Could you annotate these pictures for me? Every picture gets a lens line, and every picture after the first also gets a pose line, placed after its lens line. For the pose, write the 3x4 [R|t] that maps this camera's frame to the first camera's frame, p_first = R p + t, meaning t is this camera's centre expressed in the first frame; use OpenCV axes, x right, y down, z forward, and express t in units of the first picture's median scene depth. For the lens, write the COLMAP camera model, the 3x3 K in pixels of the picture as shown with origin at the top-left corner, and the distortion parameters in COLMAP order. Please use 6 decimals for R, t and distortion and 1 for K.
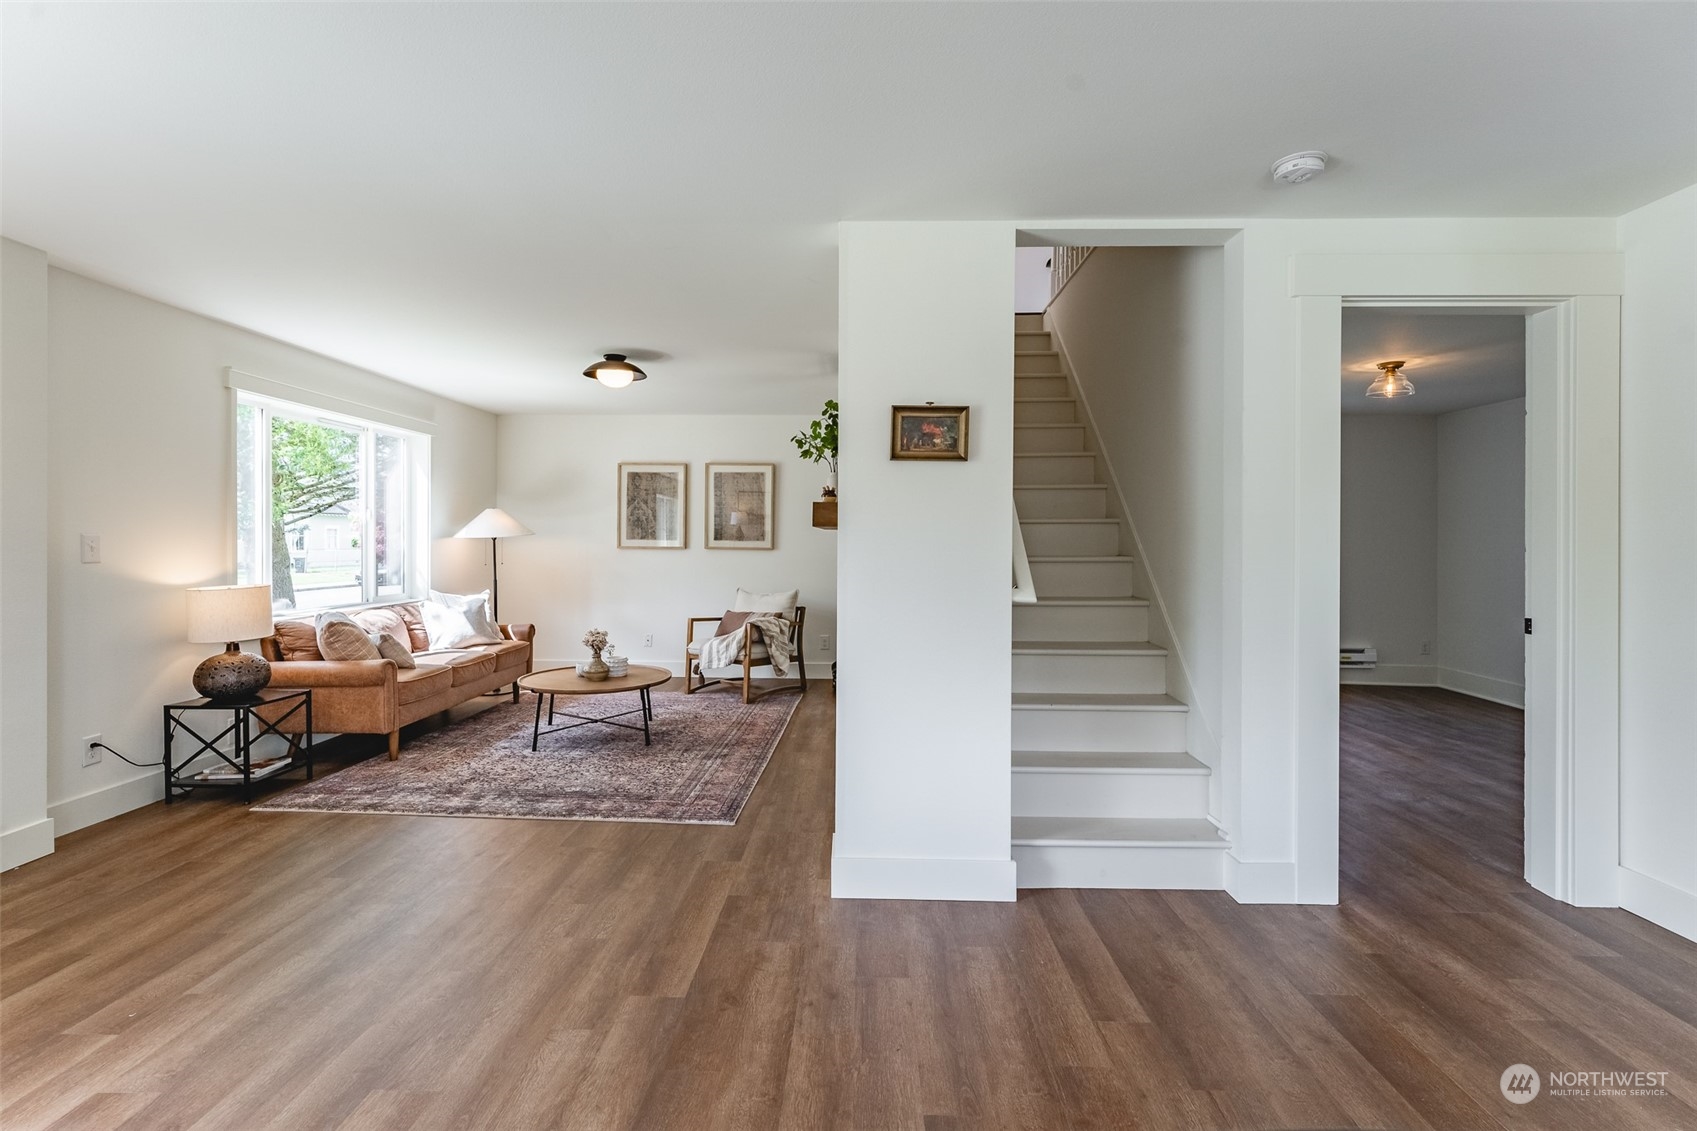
lens RADIAL K [[777.9, 0, 837.8], [0, 777.9, 540.4], [0, 0, 1]] dist [-0.000714, -0.000487]
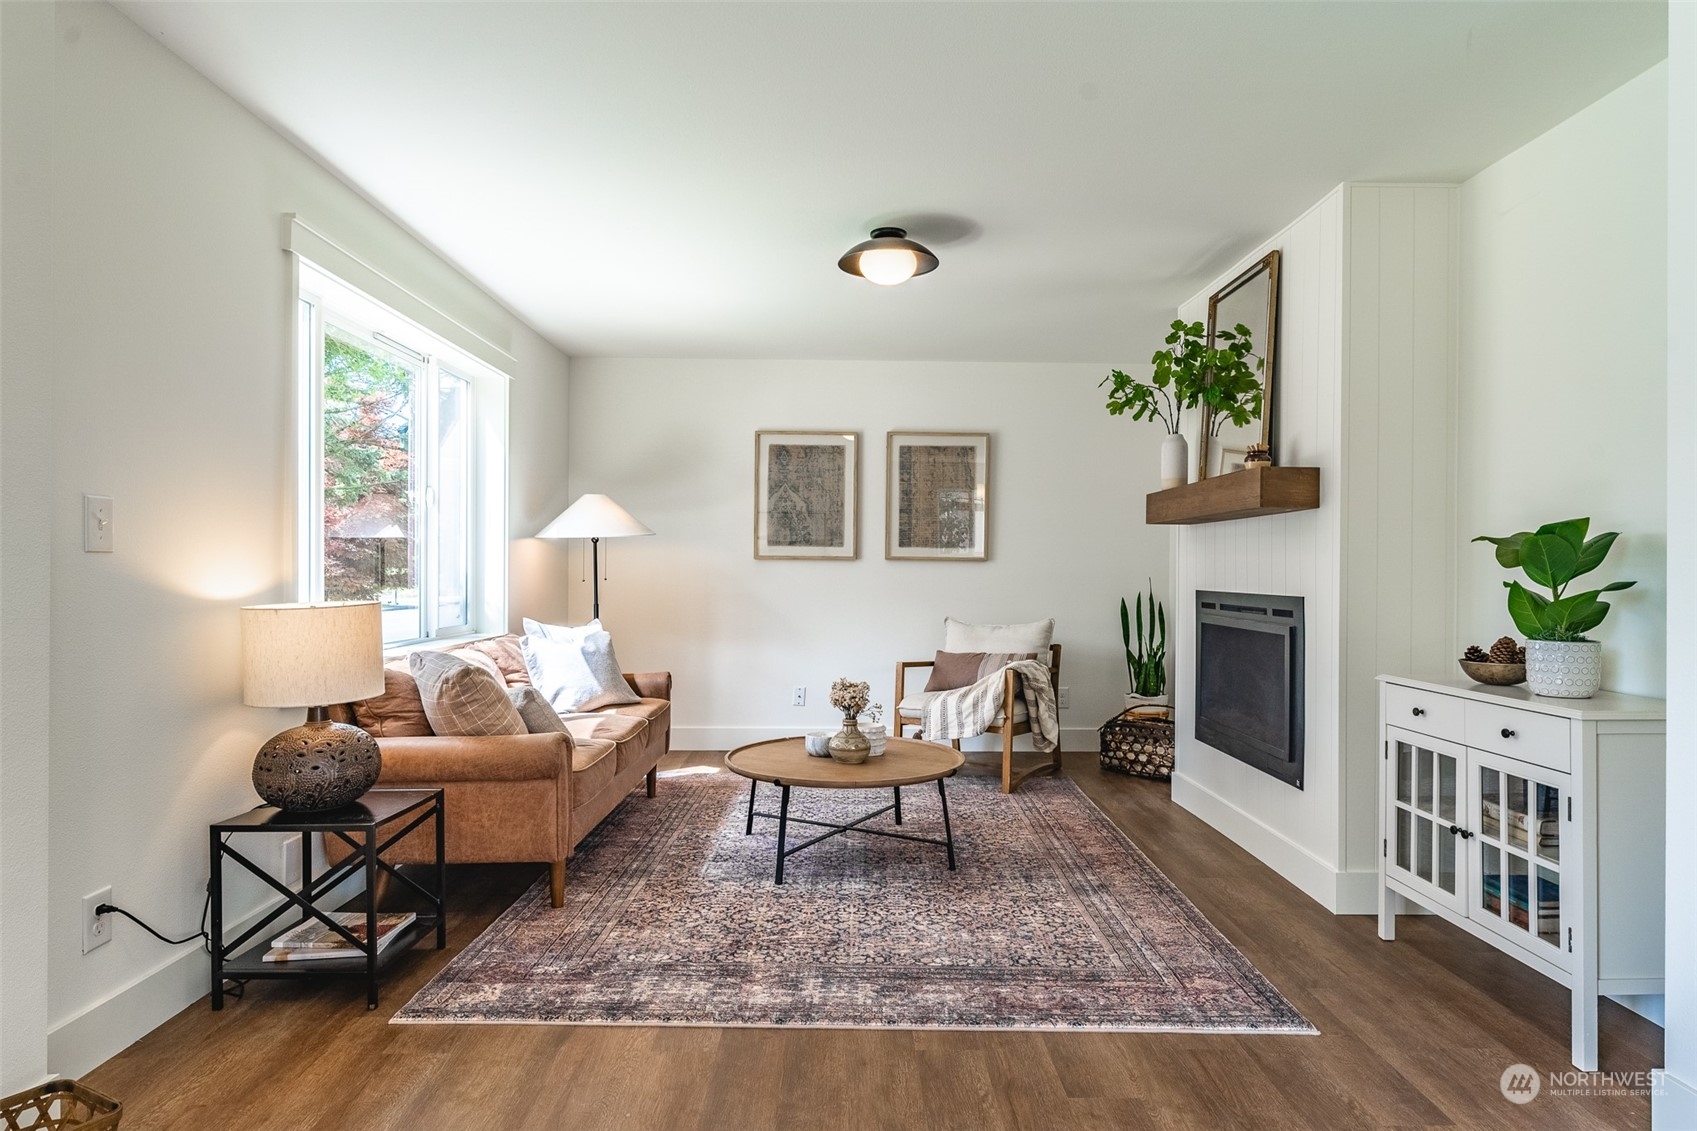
lens RADIAL K [[973.0, 0, 855.2], [0, 973.0, 563.4], [0, 0, 1]] dist [-0.002341, -0.000711]
pose [[0.998546, 0.001027, 0.053900, -0.420811], [-0.000703, 0.999982, -0.006035, 0.033626], [-0.053906, 0.005989, 0.998528, 0.283270]]
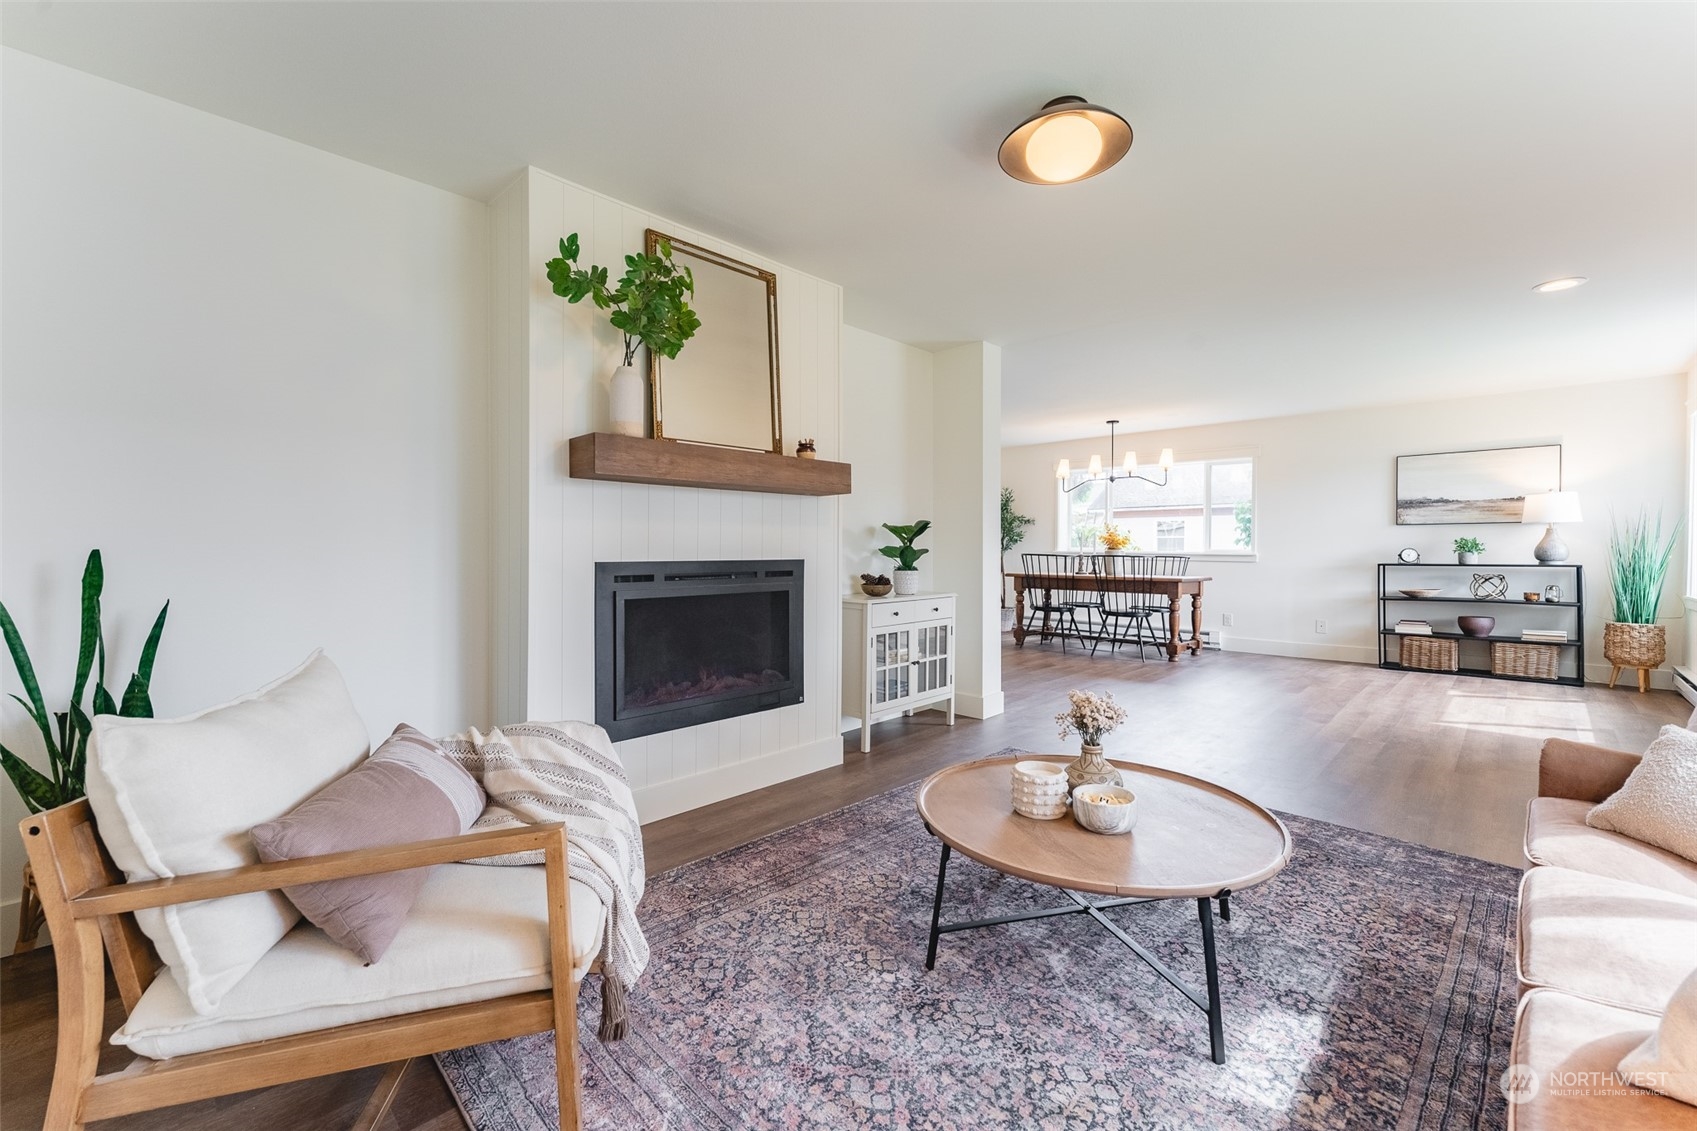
lens RADIAL K [[690.4, 0, 854.1], [0, 690.4, 552.8], [0, 0, 1]] dist [0.000082, 0.002957]
pose [[-0.744078, -0.013758, 0.667951, -0.571199], [-0.006854, 0.999893, 0.012959, 0.038857], [-0.668057, 0.005064, -0.744093, 1.677977]]
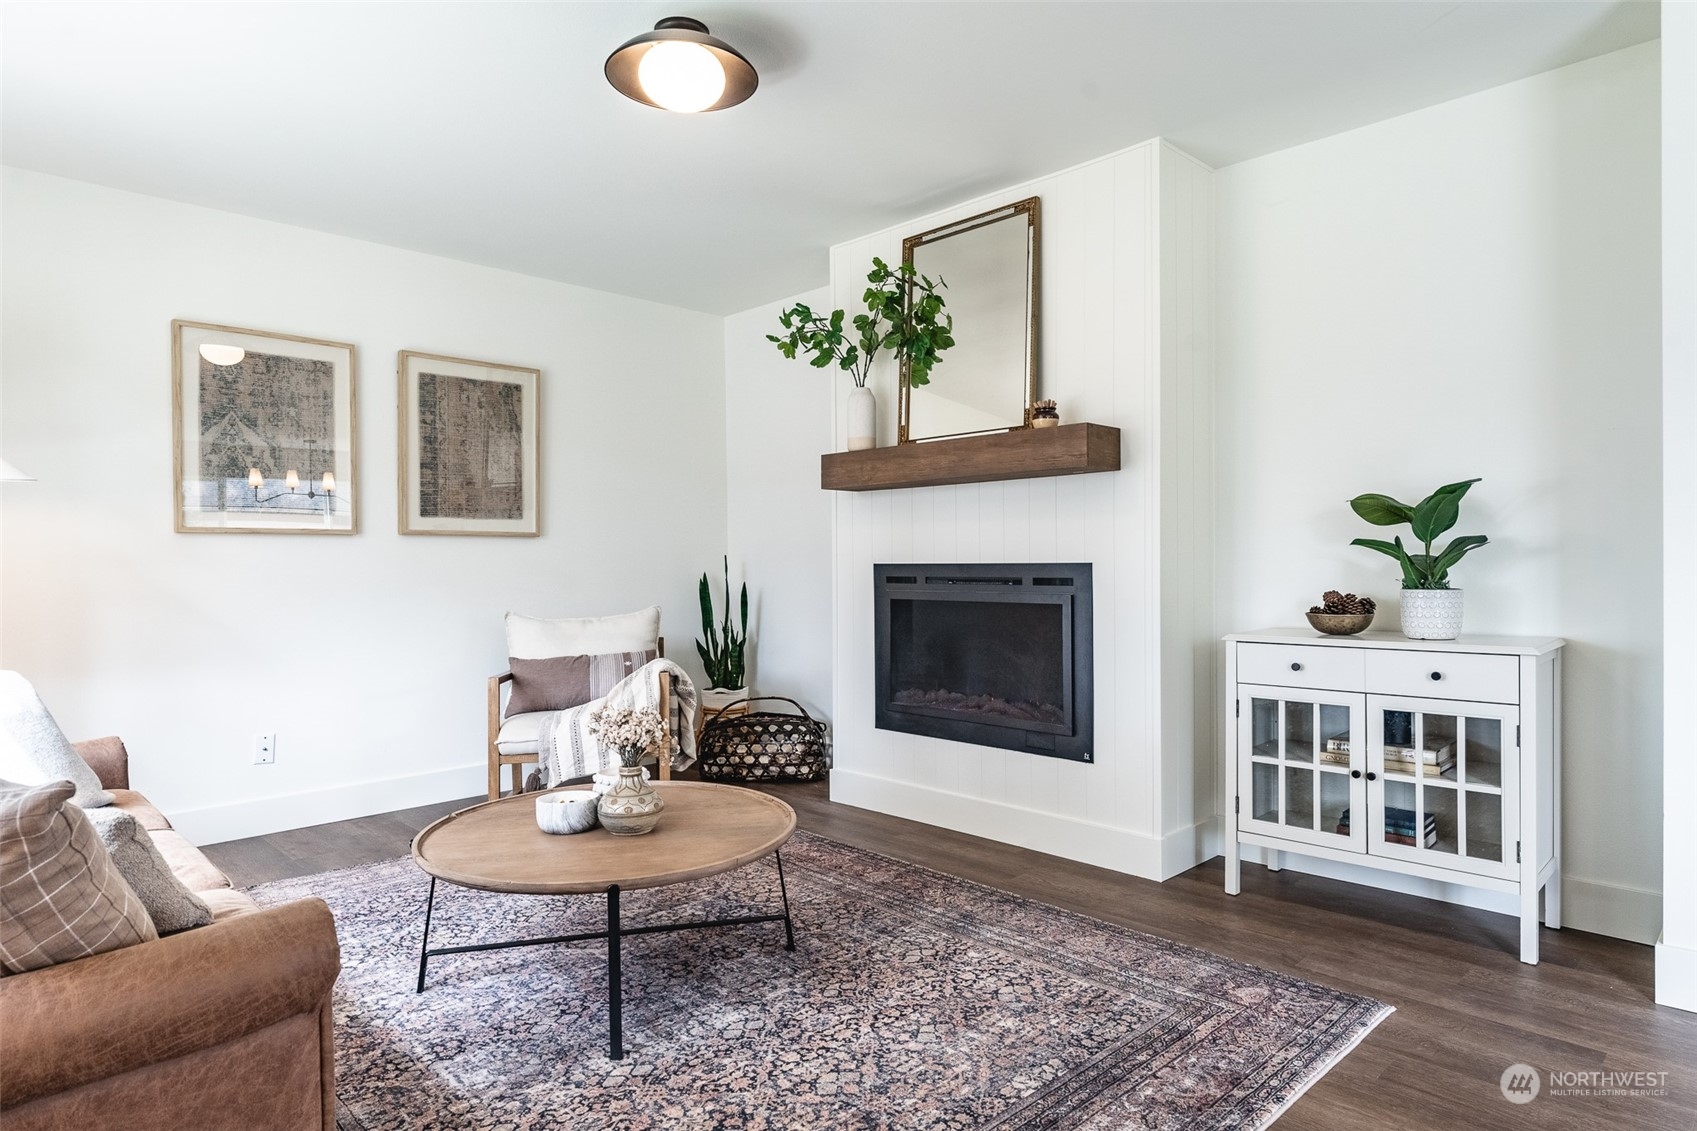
lens RADIAL K [[983.3, 0, 858.8], [0, 983.3, 570.0], [0, 0, 1]] dist [-0.001645, -0.000941]
pose [[0.679958, -0.021462, 0.732937, -0.723889], [0.015327, 0.999769, 0.015056, 0.047959], [-0.733091, 0.000997, 0.680130, 0.691918]]
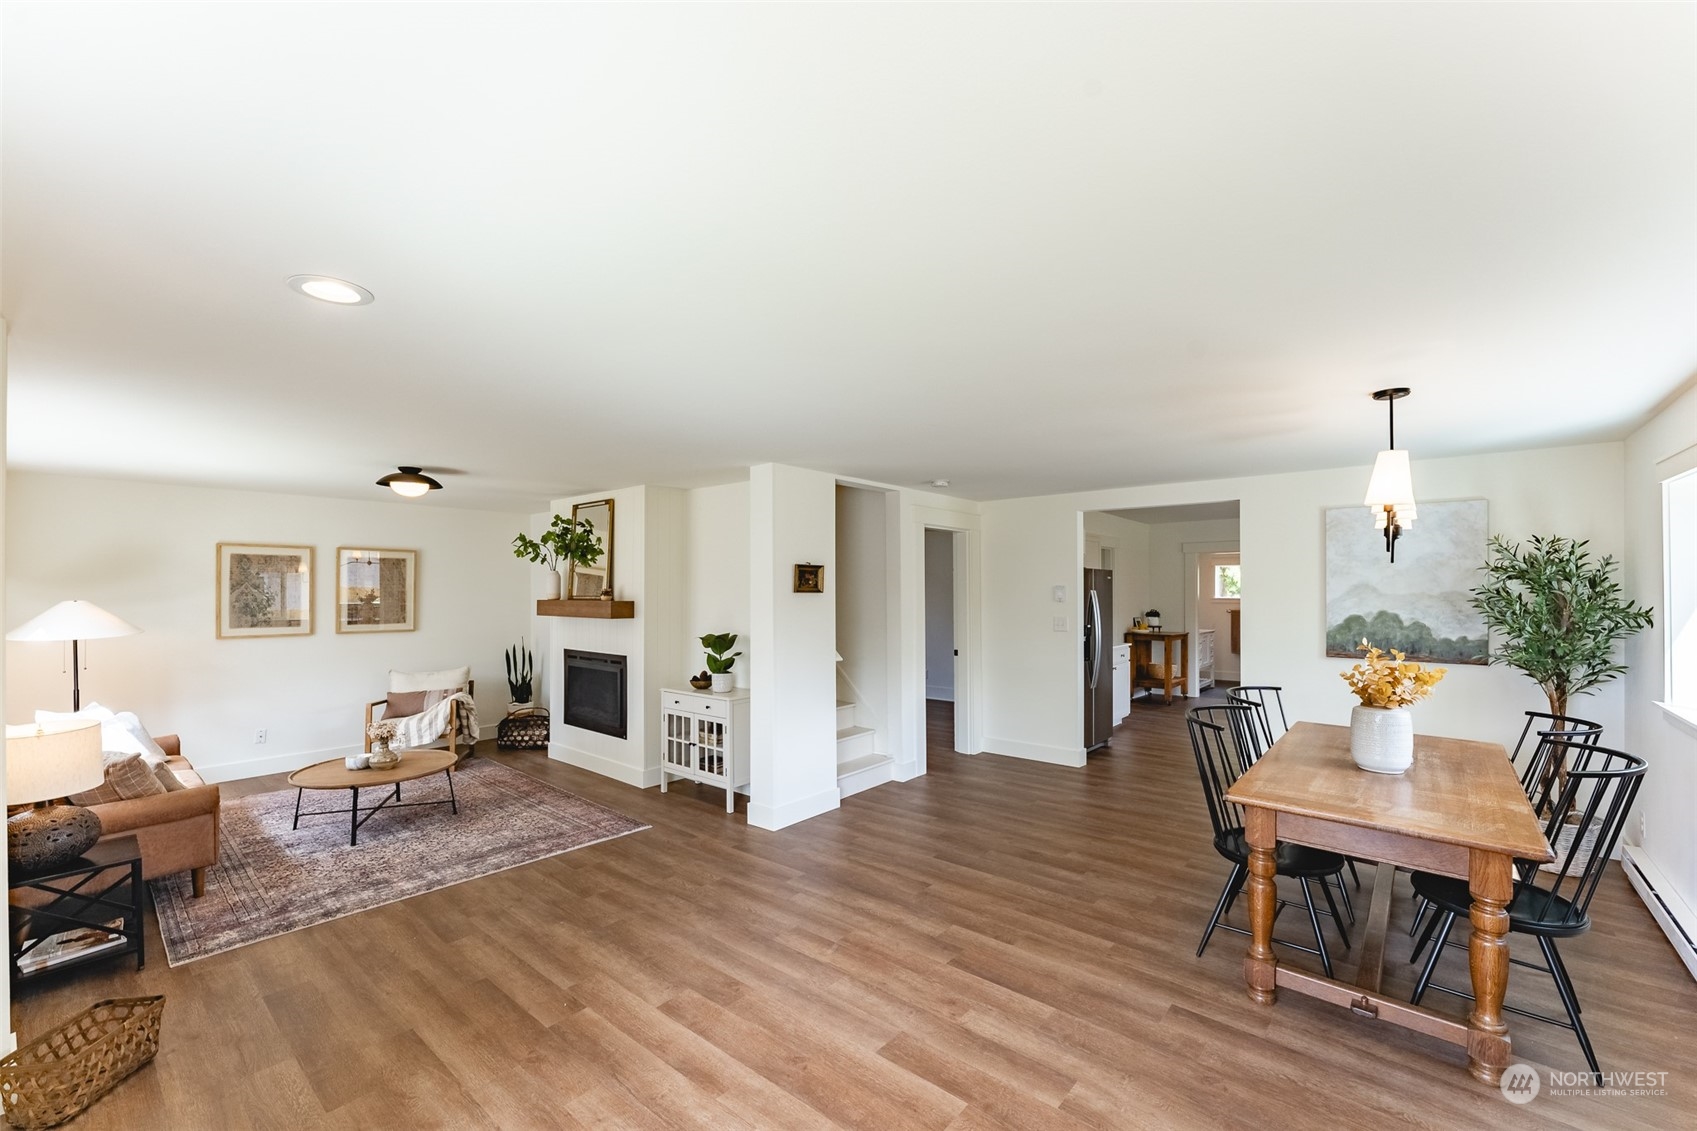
lens RADIAL K [[689.2, 0, 855.9], [0, 689.2, 587.8], [0, 0, 1]] dist [0.000892, 0.000089]
pose [[0.614700, -0.005365, 0.788742, -0.793245], [0.005687, 0.999981, 0.002369, -0.080024], [-0.788740, 0.003029, 0.614719, -0.105923]]
